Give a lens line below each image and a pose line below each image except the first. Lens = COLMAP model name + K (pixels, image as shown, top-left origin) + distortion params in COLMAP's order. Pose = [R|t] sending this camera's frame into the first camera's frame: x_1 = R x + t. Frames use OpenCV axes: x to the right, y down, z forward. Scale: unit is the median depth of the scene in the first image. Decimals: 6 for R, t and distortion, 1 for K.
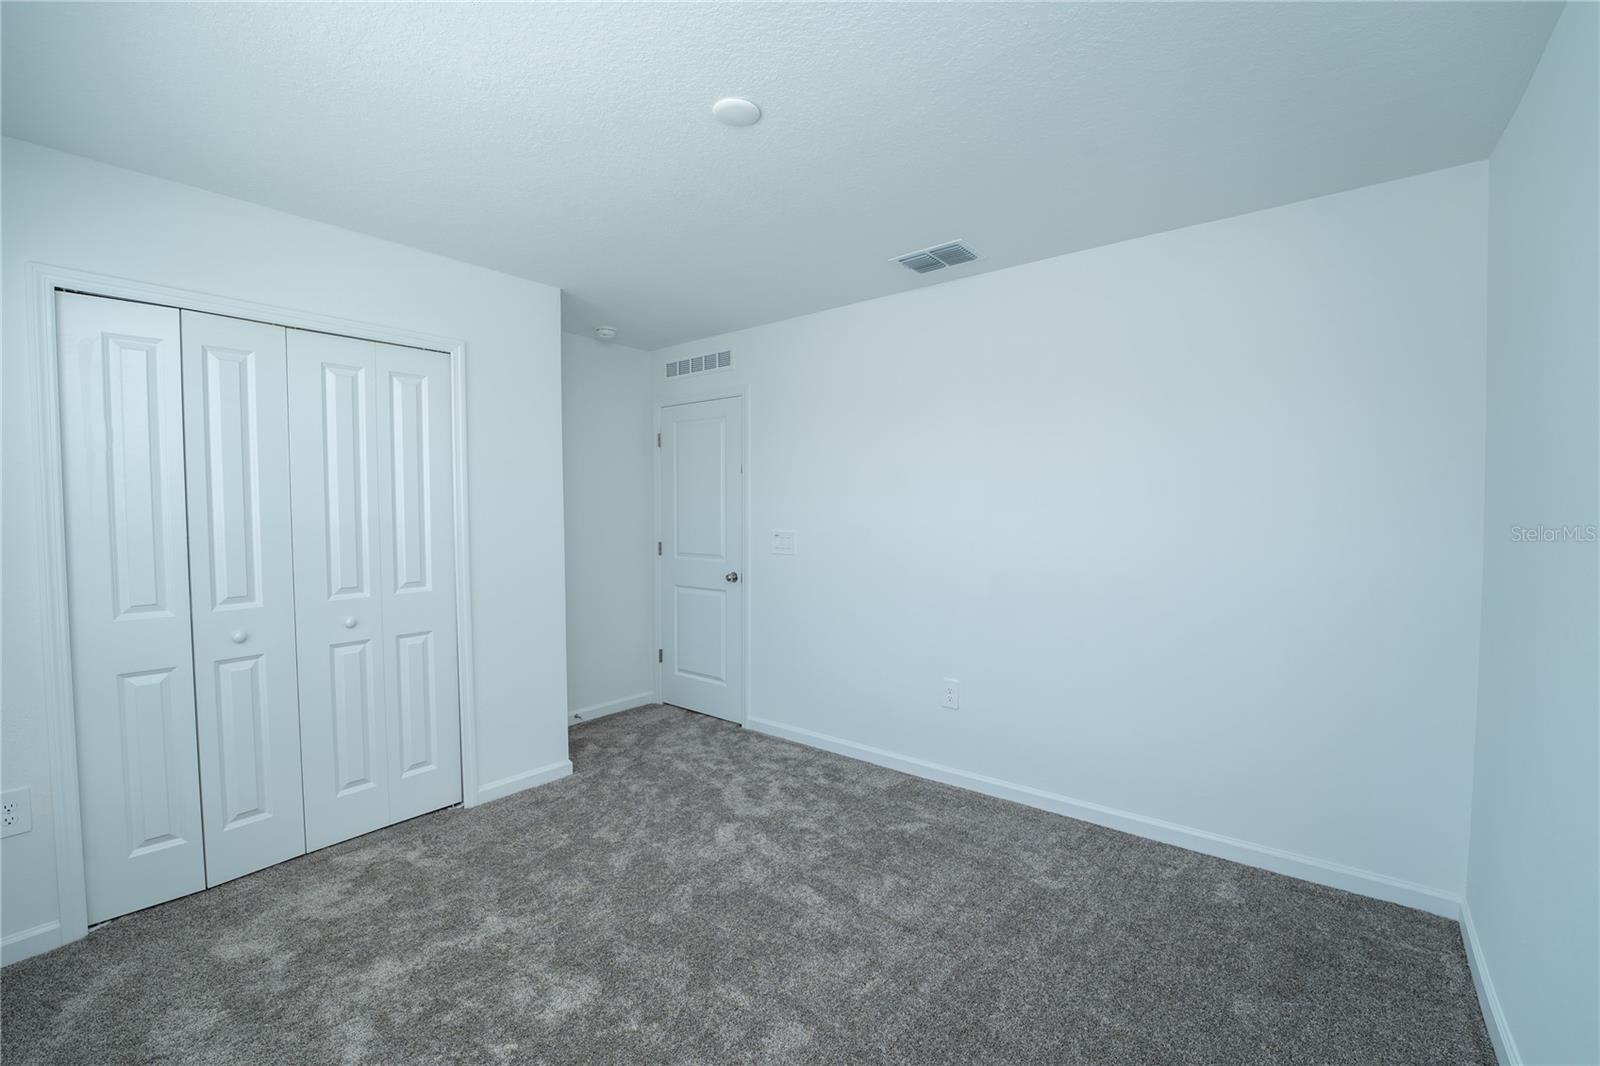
lens RADIAL K [[655.9, 0, 792.6], [0, 655.9, 529.0], [0, 0, 1]] dist [-0.015265, 0.000449]
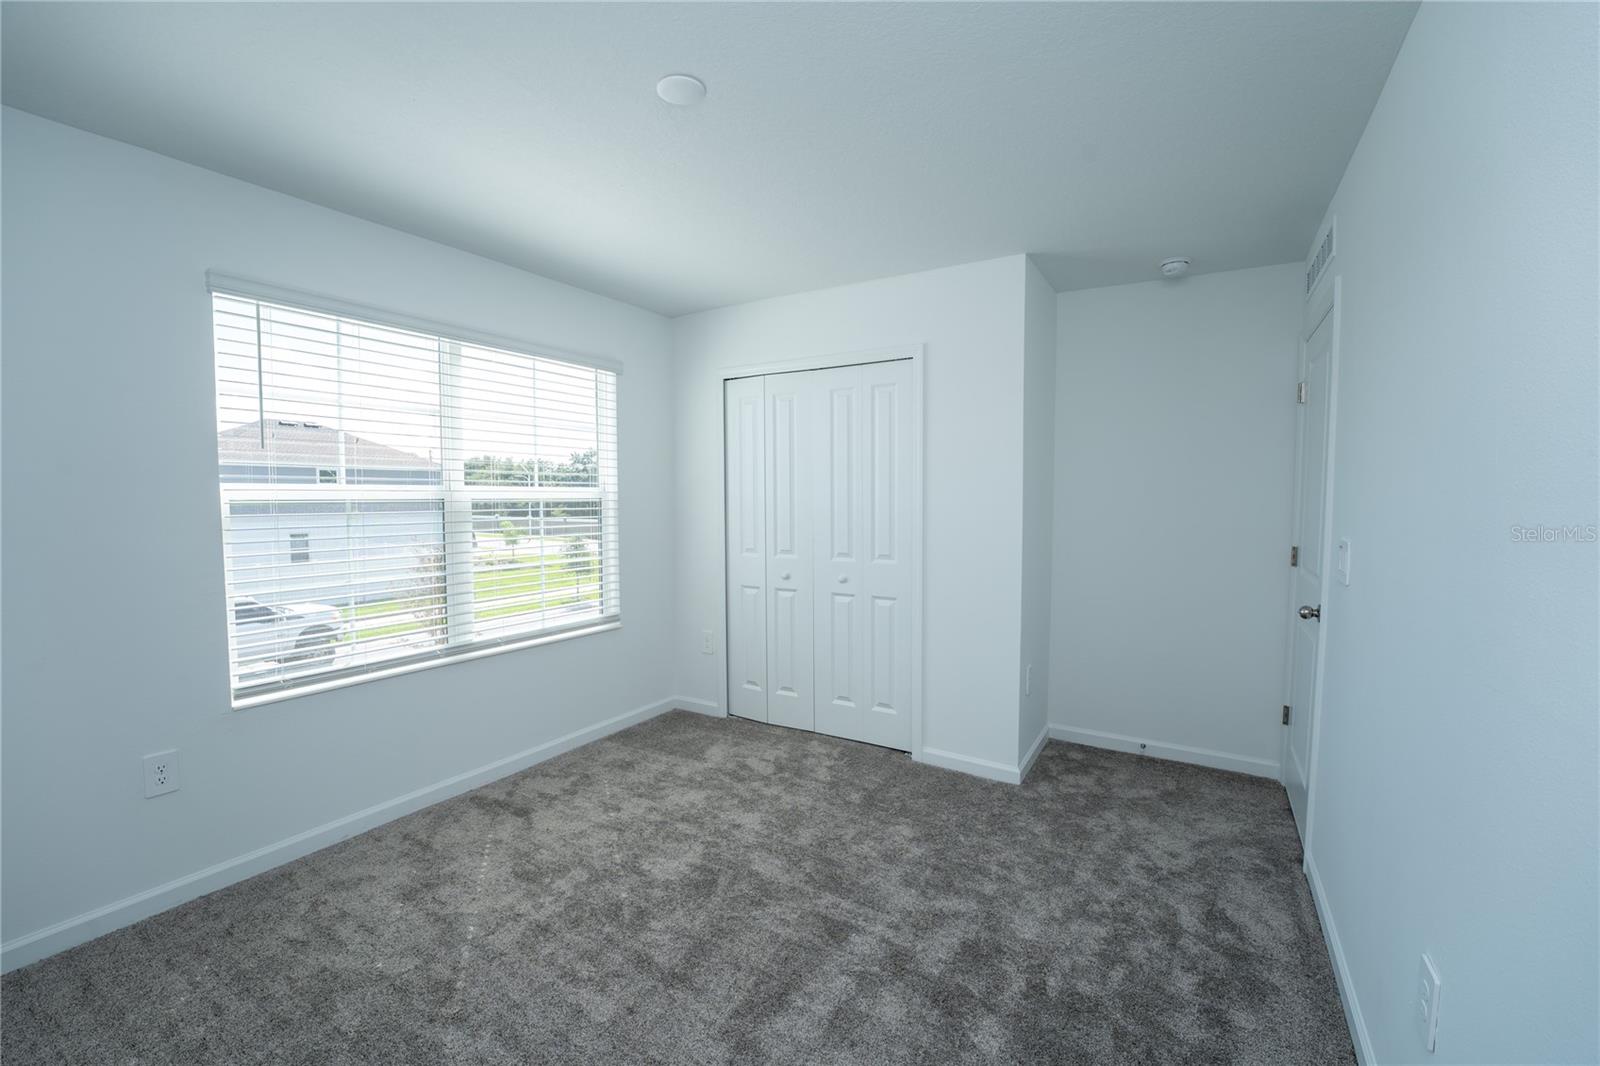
lens RADIAL K [[655.9, 0, 785.9], [0, 655.9, 525.3], [0, 0, 1]] dist [-0.015265, 0.000449]
pose [[0.154971, 0.056759, -0.986287, 0.562120], [-0.032003, 0.998113, 0.052411, -0.030894], [0.987401, 0.023442, 0.156495, 0.592051]]
